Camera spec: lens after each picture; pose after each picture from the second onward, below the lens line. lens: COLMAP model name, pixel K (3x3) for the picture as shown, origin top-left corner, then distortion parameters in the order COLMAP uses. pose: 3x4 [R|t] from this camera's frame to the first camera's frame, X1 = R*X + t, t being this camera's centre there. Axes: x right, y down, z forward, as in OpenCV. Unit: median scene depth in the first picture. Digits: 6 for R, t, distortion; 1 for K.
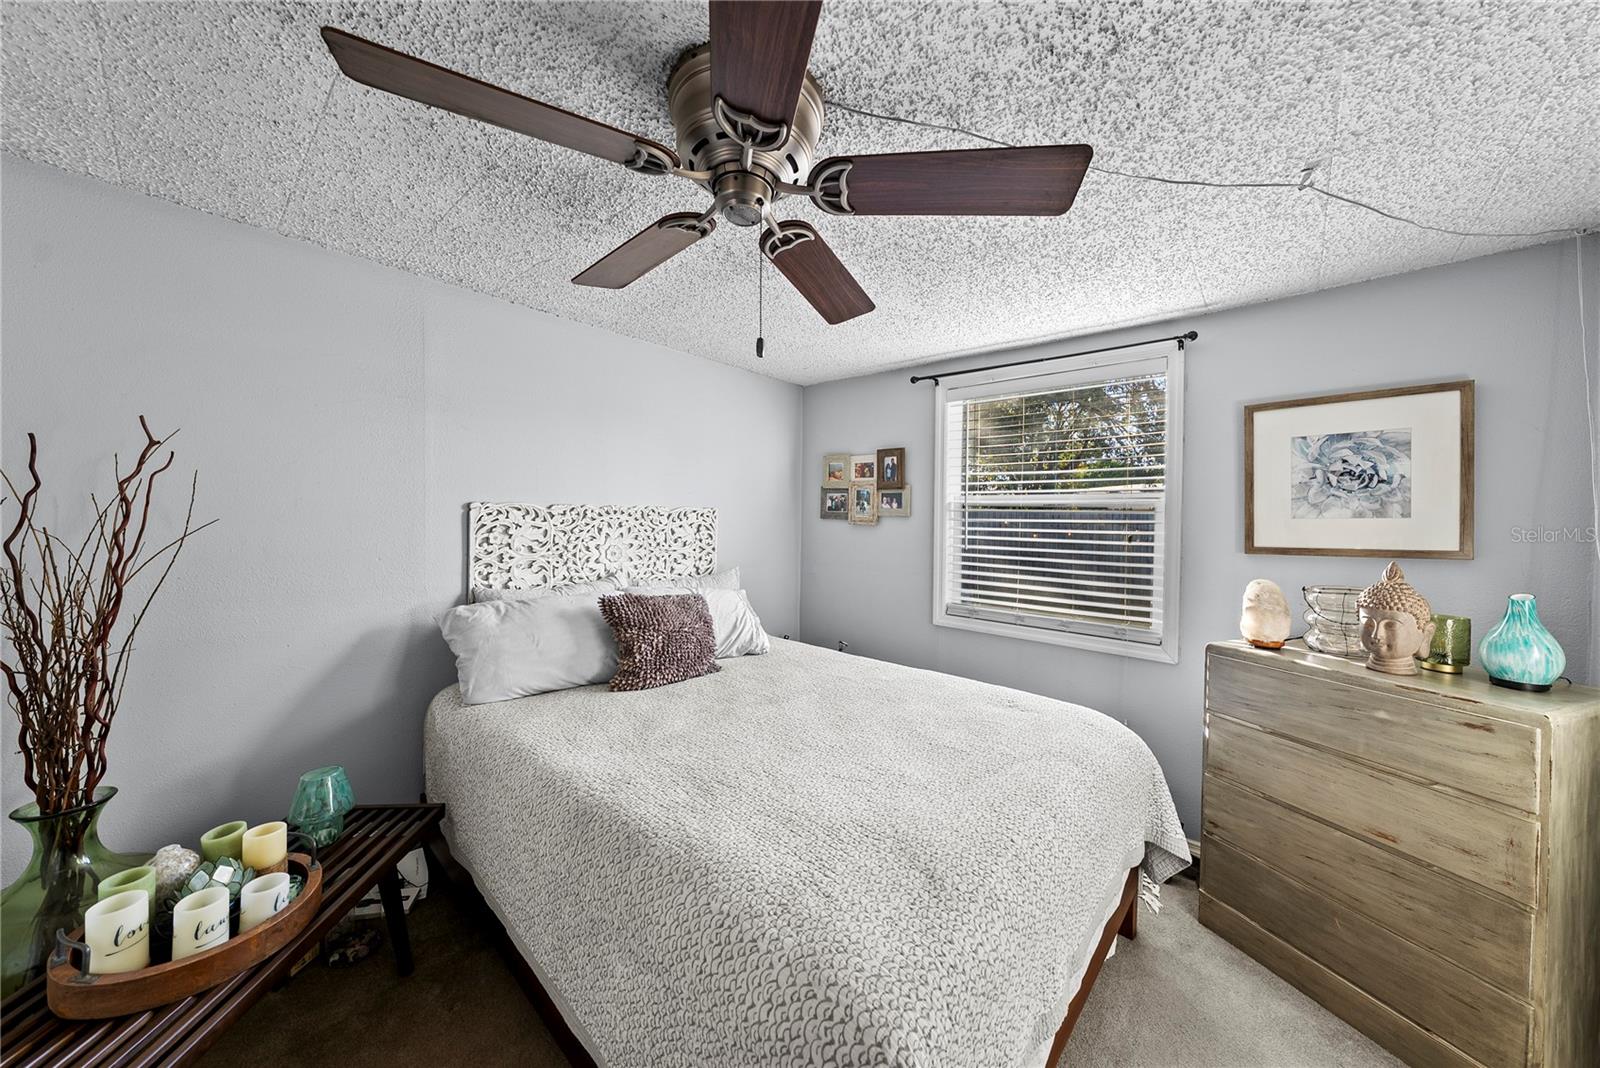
lens RADIAL K [[559.4, 0, 799.9], [0, 559.4, 506.7], [0, 0, 1]] dist [-0.001311, 0.000097]
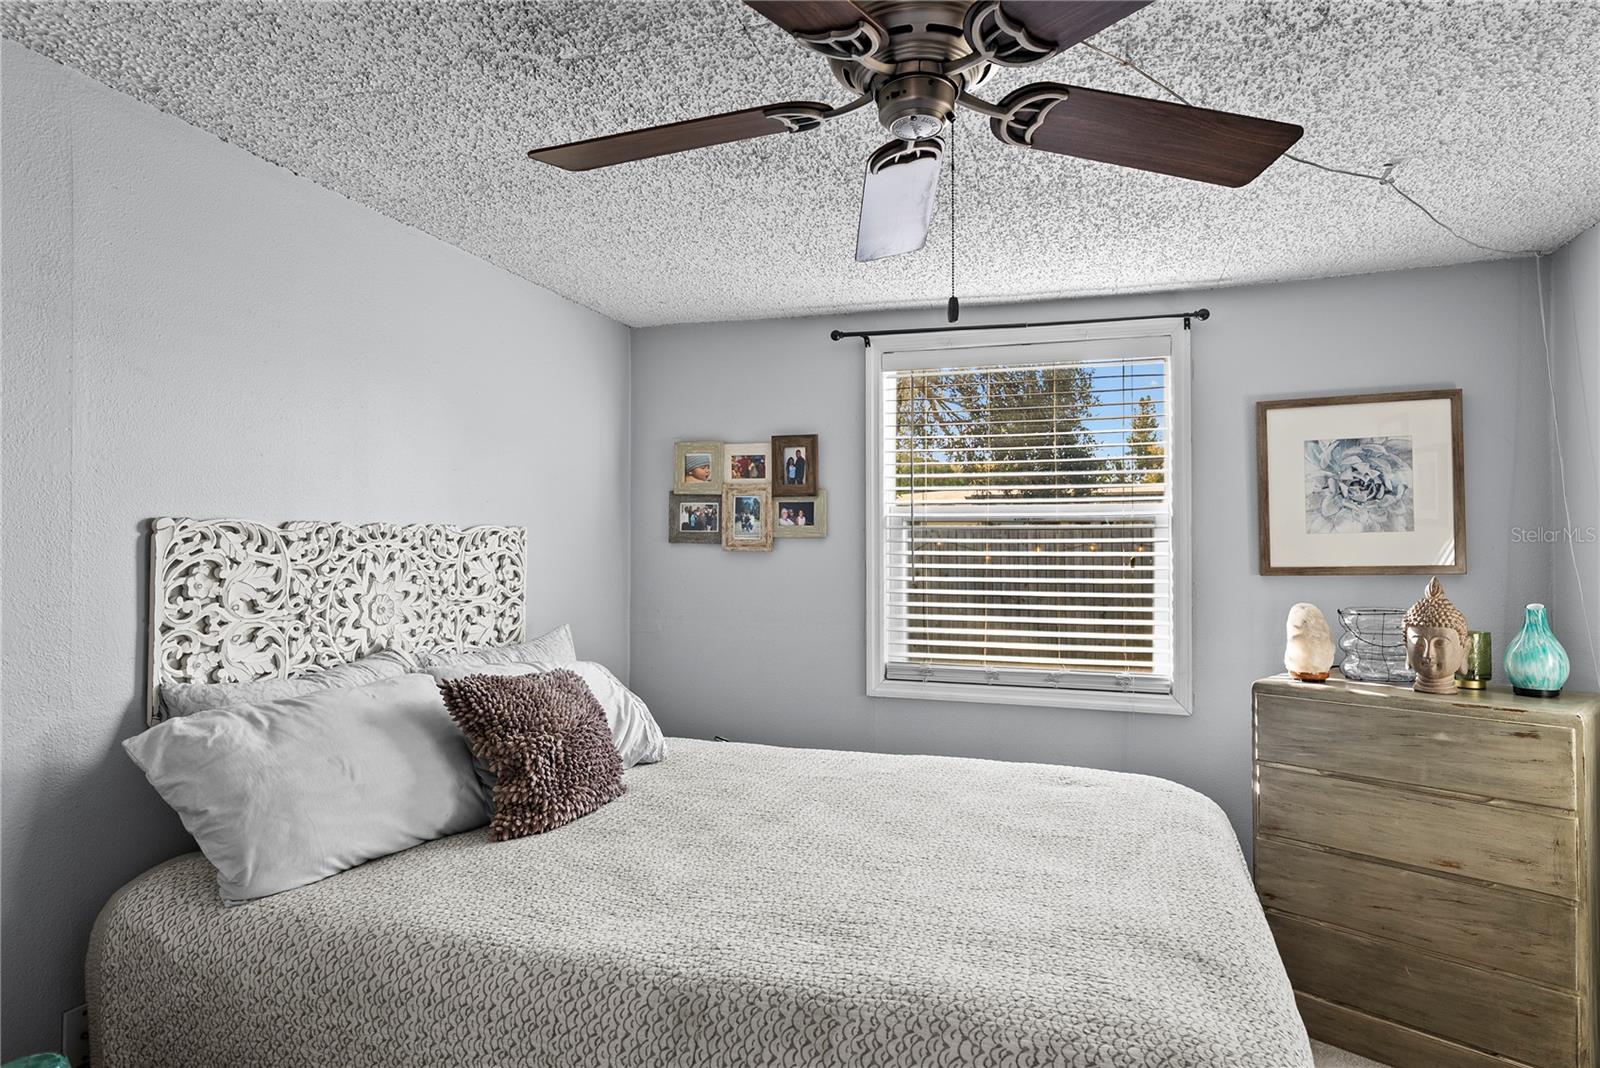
lens RADIAL K [[949.5, 0, 799.4], [0, 949.5, 497.0], [0, 0, 1]] dist [0.012384, -0.005669]
pose [[0.914893, 0.005913, 0.403652, -0.473667], [0.005683, 0.999605, -0.027524, 0.000652], [-0.403656, 0.027475, 0.914498, -0.046544]]
